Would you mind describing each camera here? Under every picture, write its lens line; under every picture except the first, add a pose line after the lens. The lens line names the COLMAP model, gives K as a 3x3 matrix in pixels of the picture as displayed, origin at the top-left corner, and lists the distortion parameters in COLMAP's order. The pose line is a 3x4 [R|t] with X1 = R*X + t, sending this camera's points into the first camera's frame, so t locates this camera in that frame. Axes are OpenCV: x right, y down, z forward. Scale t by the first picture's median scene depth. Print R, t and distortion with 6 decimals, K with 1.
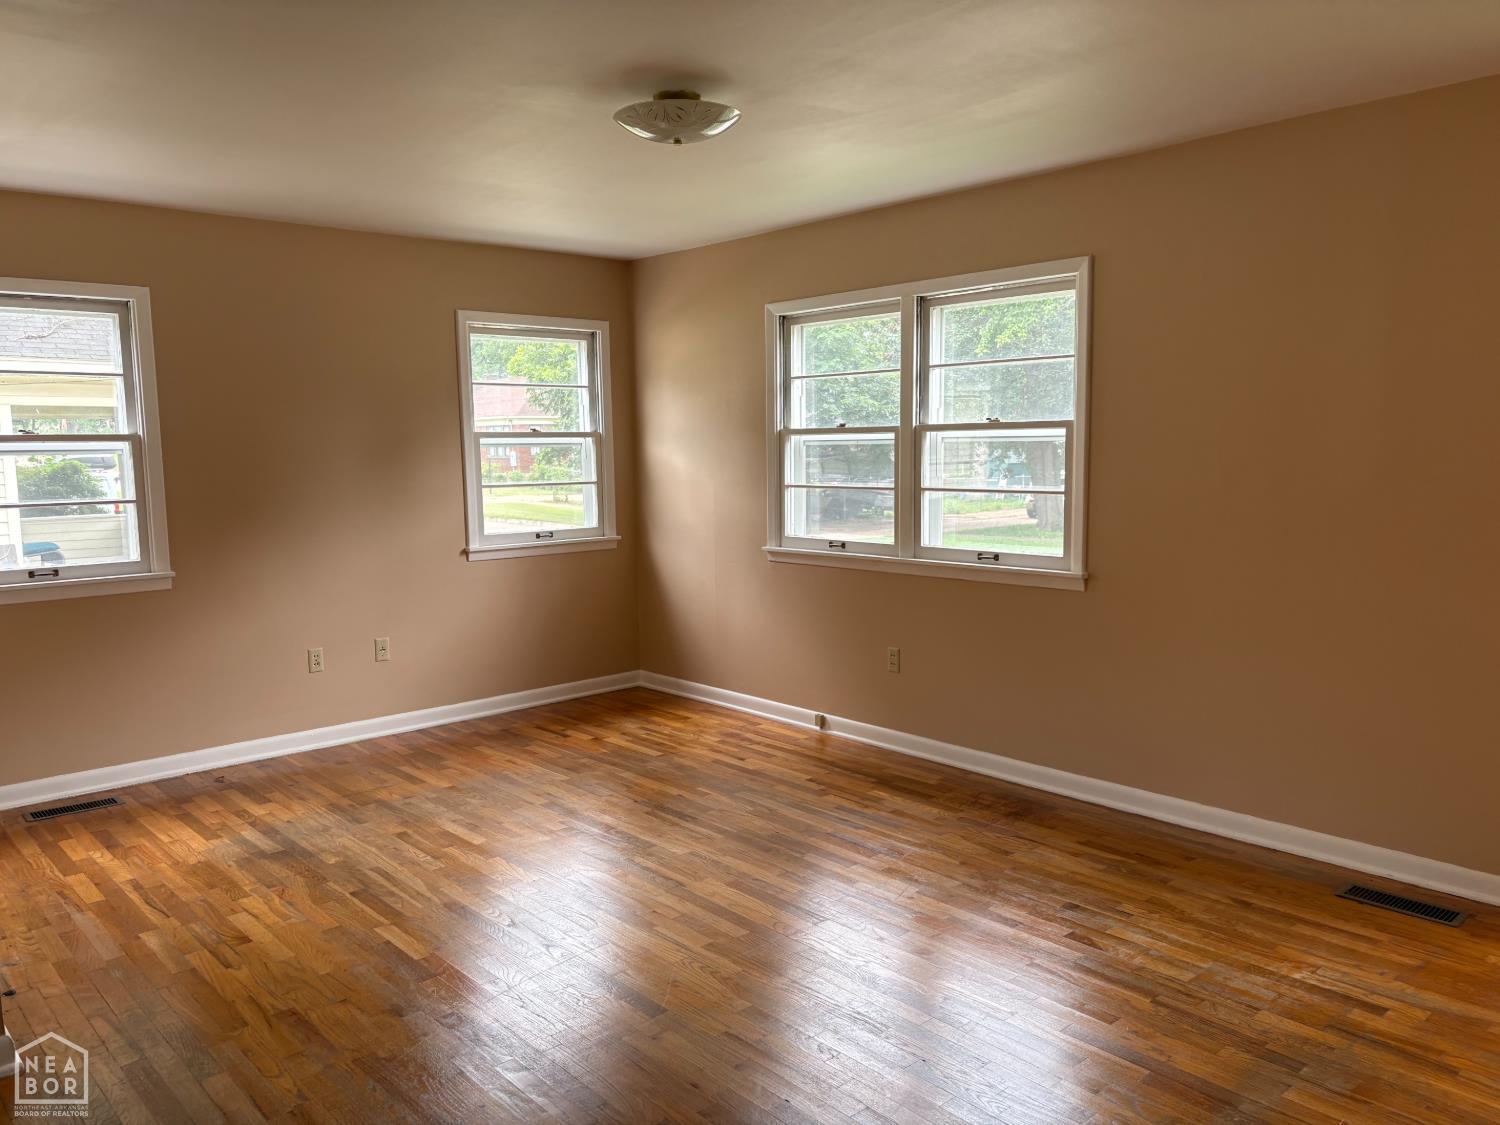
lens RADIAL K [[1123.3, 0, 748.3], [0, 1123.3, 573.5], [0, 0, 1]] dist [0.052973, -0.061530]
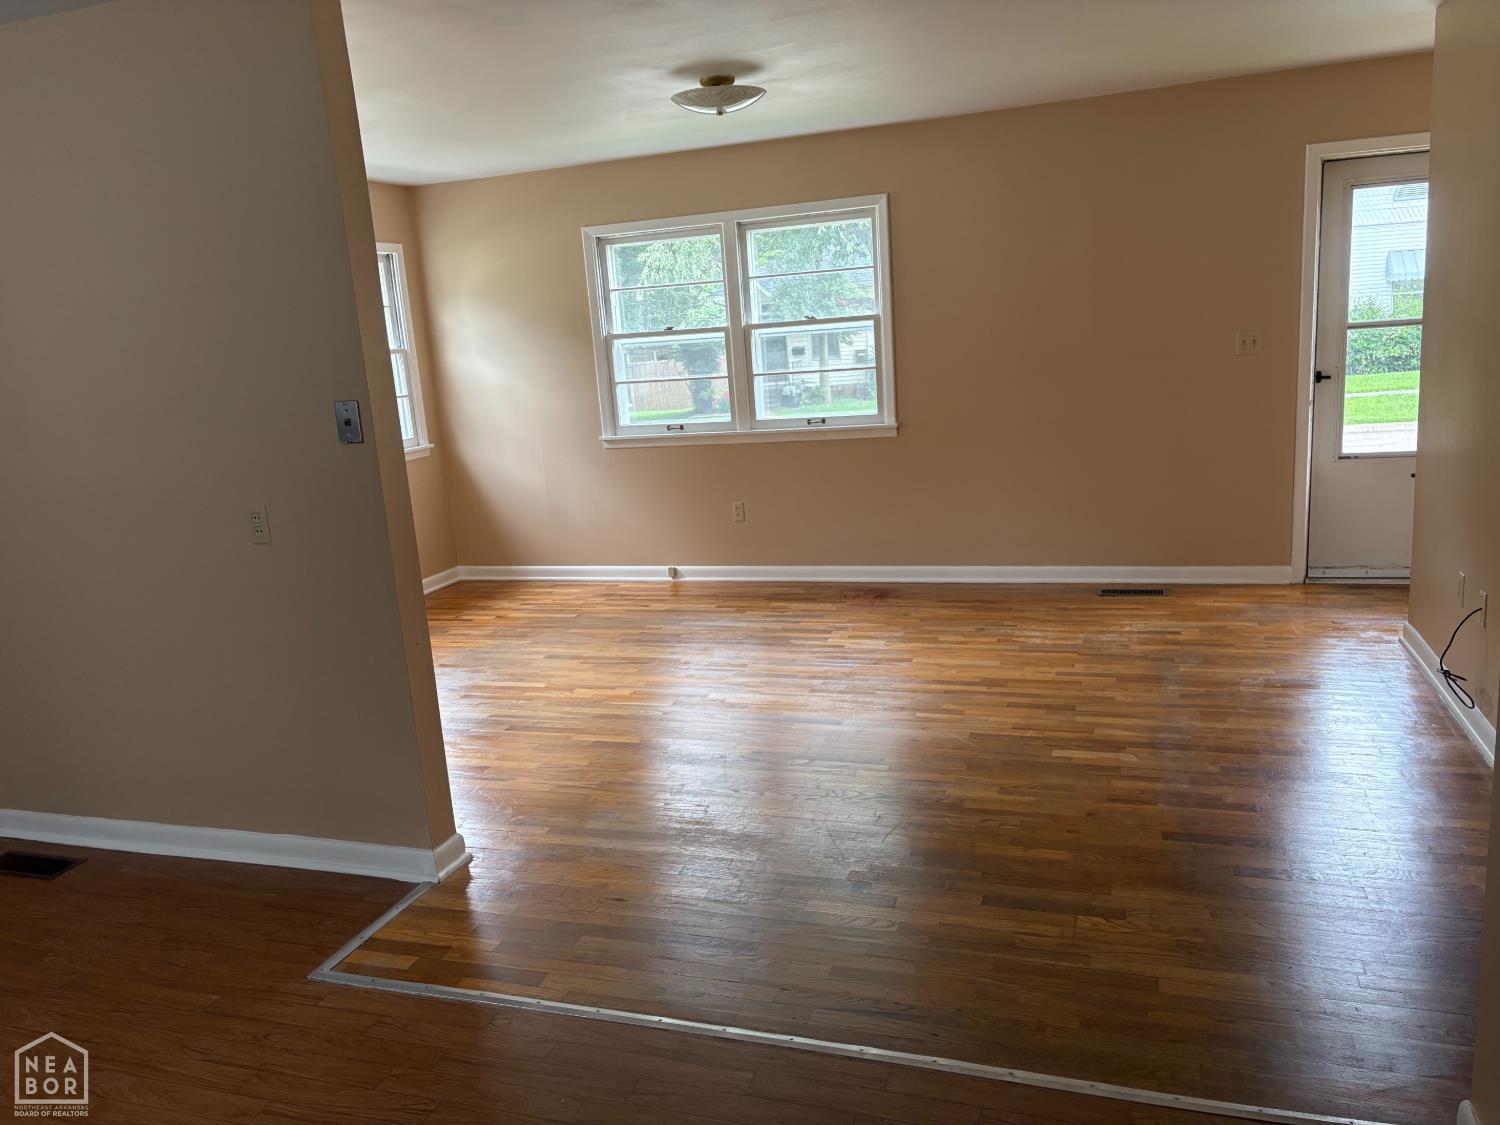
lens RADIAL K [[1123.3, 0, 752.5], [0, 1123.3, 571.1], [0, 0, 1]] dist [0.052973, -0.061530]
pose [[0.870015, -0.153736, 0.468444, -0.501663], [0.117476, 0.987416, 0.105872, 0.011095], [-0.478825, -0.037079, 0.877127, -0.144543]]
